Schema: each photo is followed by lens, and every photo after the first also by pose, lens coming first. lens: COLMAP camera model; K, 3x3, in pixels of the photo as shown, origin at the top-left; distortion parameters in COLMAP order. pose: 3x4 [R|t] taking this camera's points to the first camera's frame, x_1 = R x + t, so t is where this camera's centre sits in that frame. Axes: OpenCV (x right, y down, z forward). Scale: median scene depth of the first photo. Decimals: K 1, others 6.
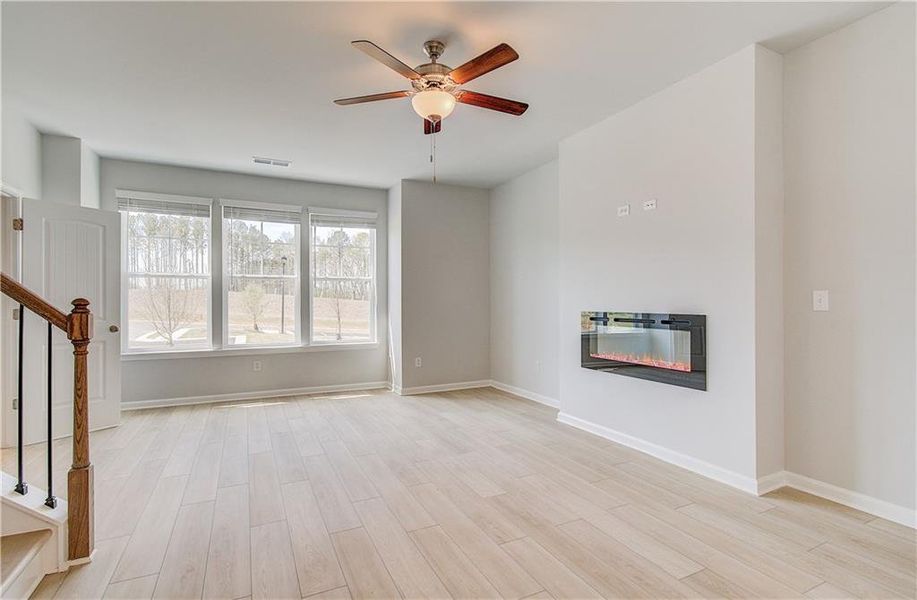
lens RADIAL K [[442.3, 0, 462.5], [0, 442.3, 300.3], [0, 0, 1]] dist [0.005421, -0.004549]
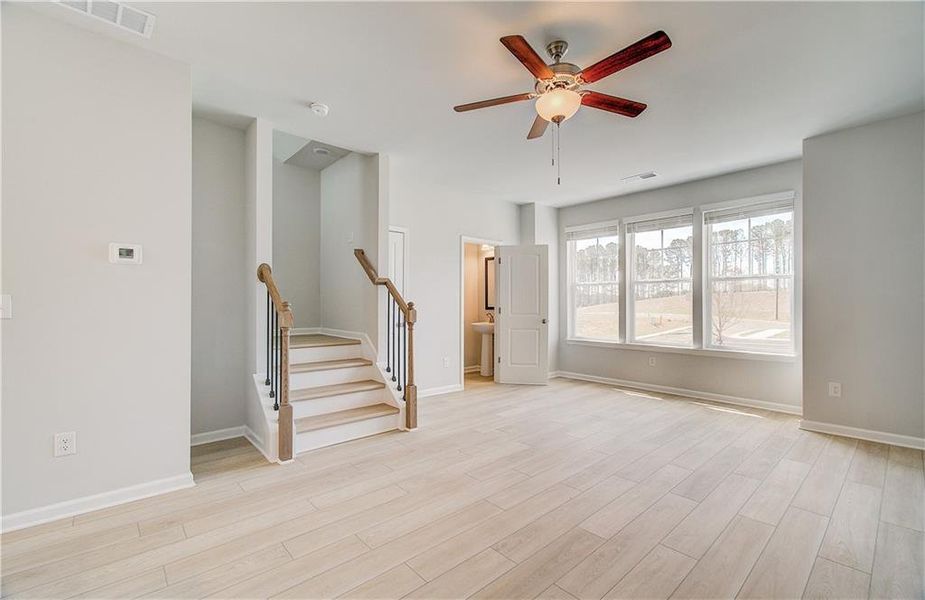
lens RADIAL K [[400.2, 0, 467.3], [0, 400.2, 305.3], [0, 0, 1]] dist [-0.000139, 0.000449]
pose [[0.275822, 0.007220, -0.961182, 0.453416], [0.002662, 0.999962, 0.008275, -0.002235], [0.961205, -0.004841, 0.275792, 0.340322]]
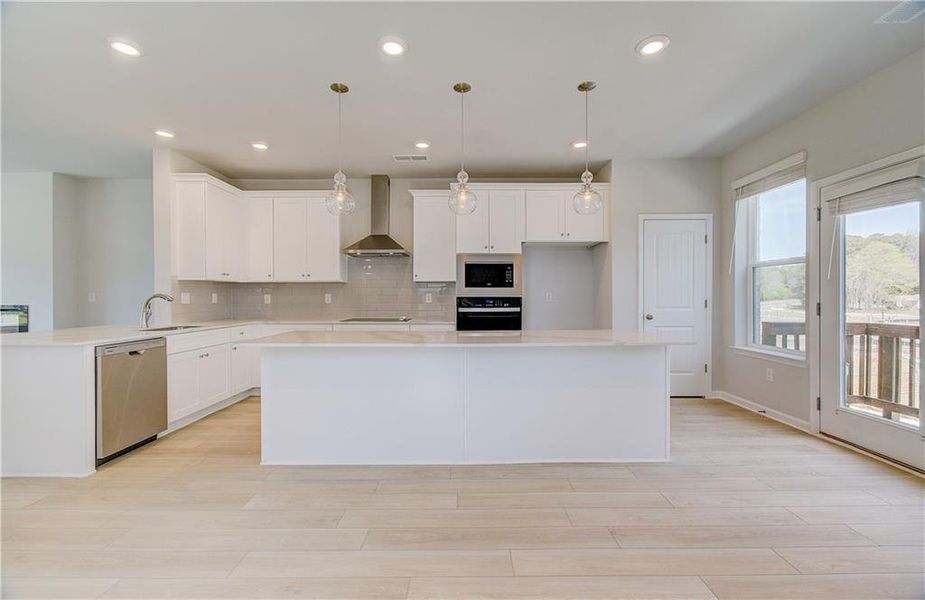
lens RADIAL K [[400.2, 0, 471.2], [0, 400.2, 300.2], [0, 0, 1]] dist [-0.000139, 0.000449]
pose [[0.444575, -0.001880, 0.895739, -0.081674], [-0.006470, 0.999965, 0.005310, -0.005871], [-0.895718, -0.008156, 0.444548, -0.930738]]
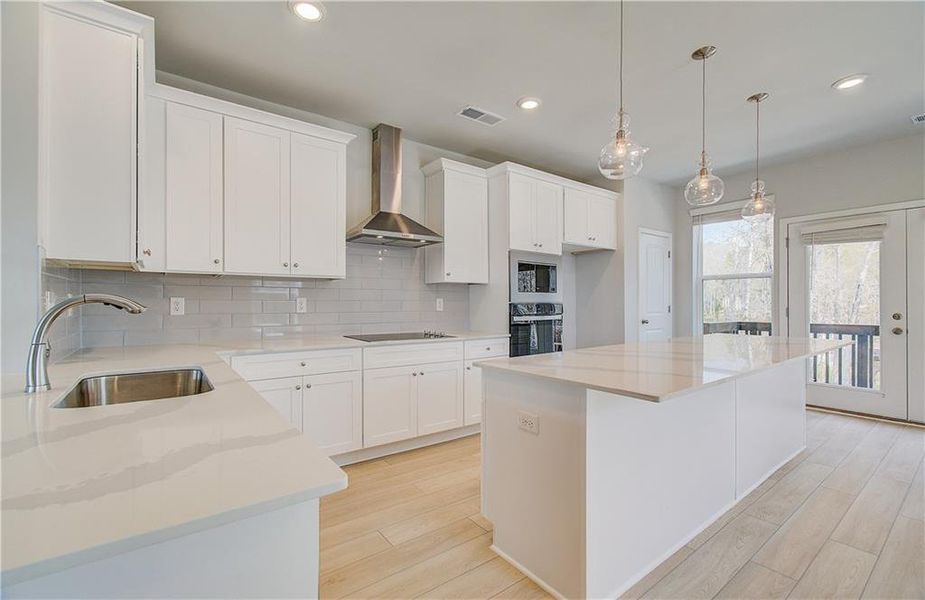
lens RADIAL K [[400.2, 0, 469.3], [0, 400.2, 301.1], [0, 0, 1]] dist [-0.000139, 0.000449]
pose [[-0.193075, 0.010514, 0.981128, 0.024859], [-0.004764, 0.999921, -0.011653, -0.002662], [-0.981172, -0.006924, -0.193009, -0.198508]]
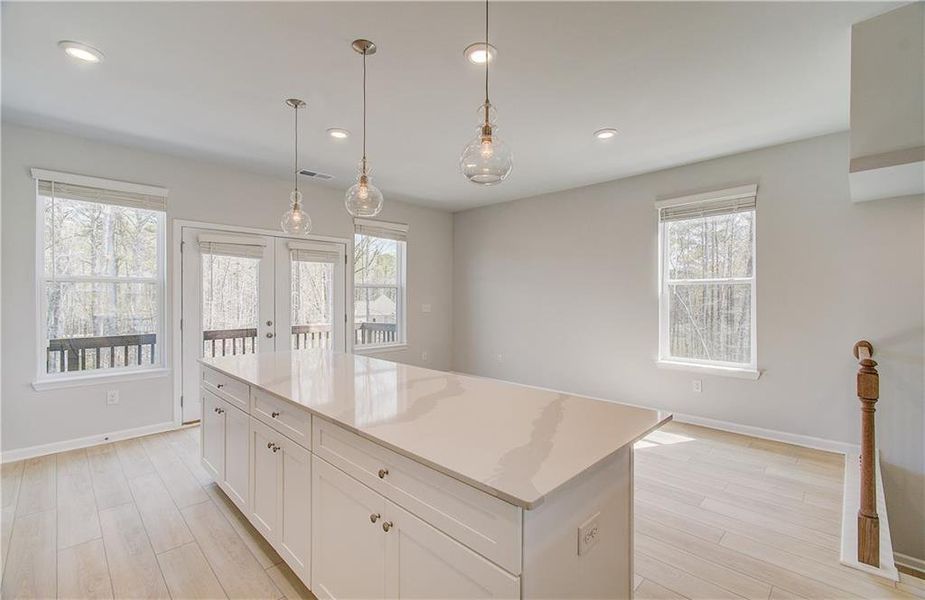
lens RADIAL K [[400.2, 0, 459.0], [0, 400.2, 299.5], [0, 0, 1]] dist [-0.000139, 0.000449]
pose [[-0.948627, 0.005847, -0.316342, 0.557414], [0.007546, 0.999963, -0.004146, -0.038167], [0.316306, -0.006320, -0.948636, -0.112912]]
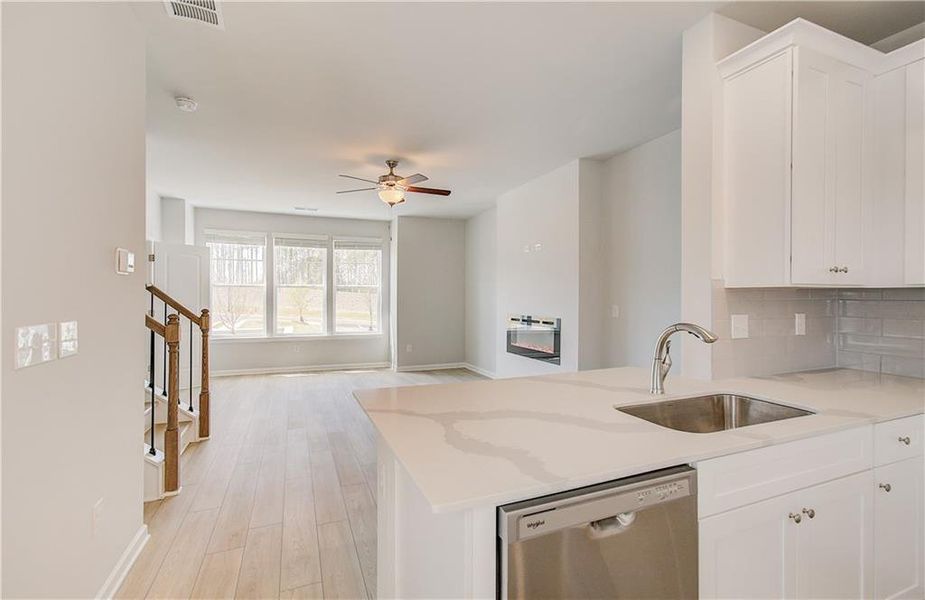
lens RADIAL K [[416.9, 0, 463.5], [0, 416.9, 300.3], [0, 0, 1]] dist [-0.003775, 0.000833]
pose [[0.997564, 0.007865, -0.069318, 0.201294], [-0.007037, 0.999901, 0.012192, -0.034537], [0.069407, -0.011674, 0.997520, -0.367048]]
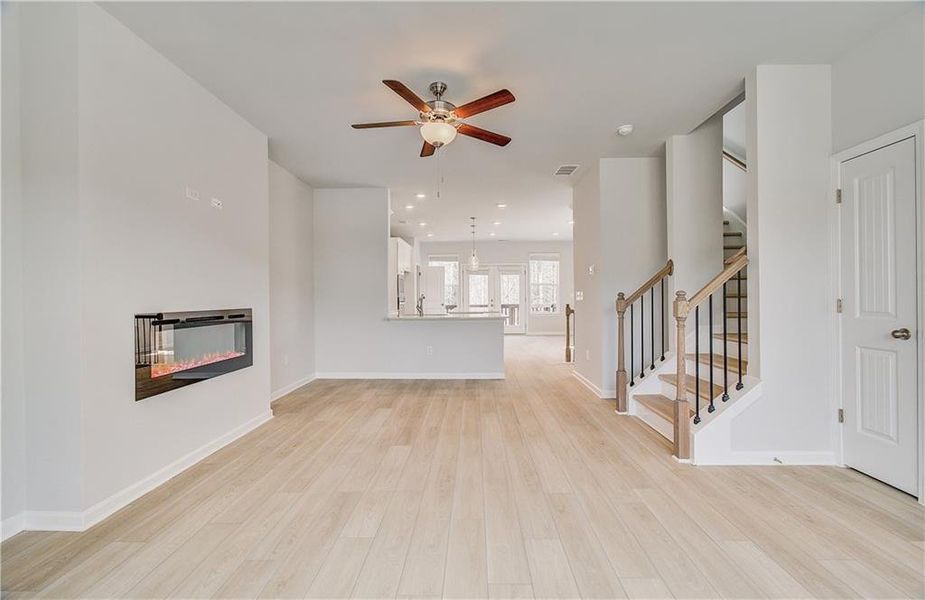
lens RADIAL K [[400.2, 0, 459.2], [0, 400.2, 299.3], [0, 0, 1]] dist [-0.000139, 0.000449]
pose [[-0.878884, 0.011591, 0.476894, -0.388430], [0.012086, 0.999925, -0.002030, 0.009528], [-0.476882, 0.003980, -0.878959, 1.185948]]
